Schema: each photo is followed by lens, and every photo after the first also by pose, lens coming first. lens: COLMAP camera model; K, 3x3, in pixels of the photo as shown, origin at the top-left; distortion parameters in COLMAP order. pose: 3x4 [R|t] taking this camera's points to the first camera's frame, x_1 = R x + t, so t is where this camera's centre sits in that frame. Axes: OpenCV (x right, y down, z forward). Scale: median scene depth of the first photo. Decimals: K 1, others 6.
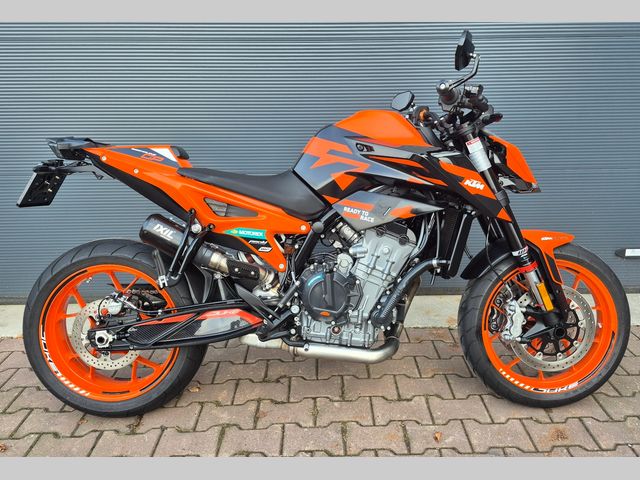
lens RADIAL K [[624.4, 0, 350.2], [0, 624.4, 240.6], [0, 0, 1]] dist [0.110965, 0.001640]
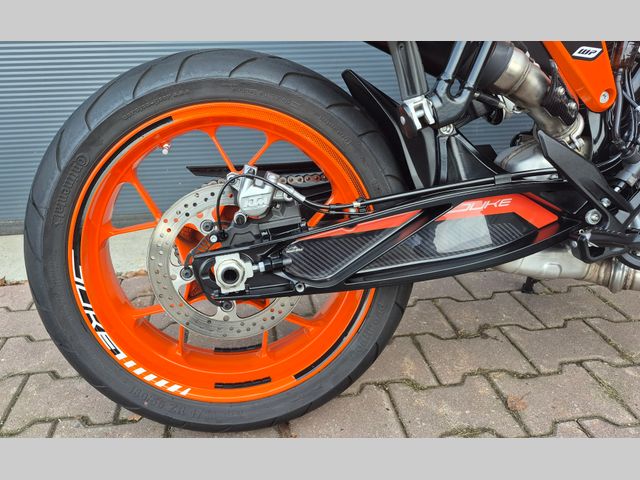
lens RADIAL K [[573.1, 0, 350.5], [0, 573.1, 237.7], [0, 0, 1]] dist [0.103332, -0.005333]
pose [[0.992796, -0.054124, 0.106898, -0.339226], [0.043144, 0.993798, 0.102488, 0.091411], [-0.111782, -0.097137, 0.988974, 0.591456]]
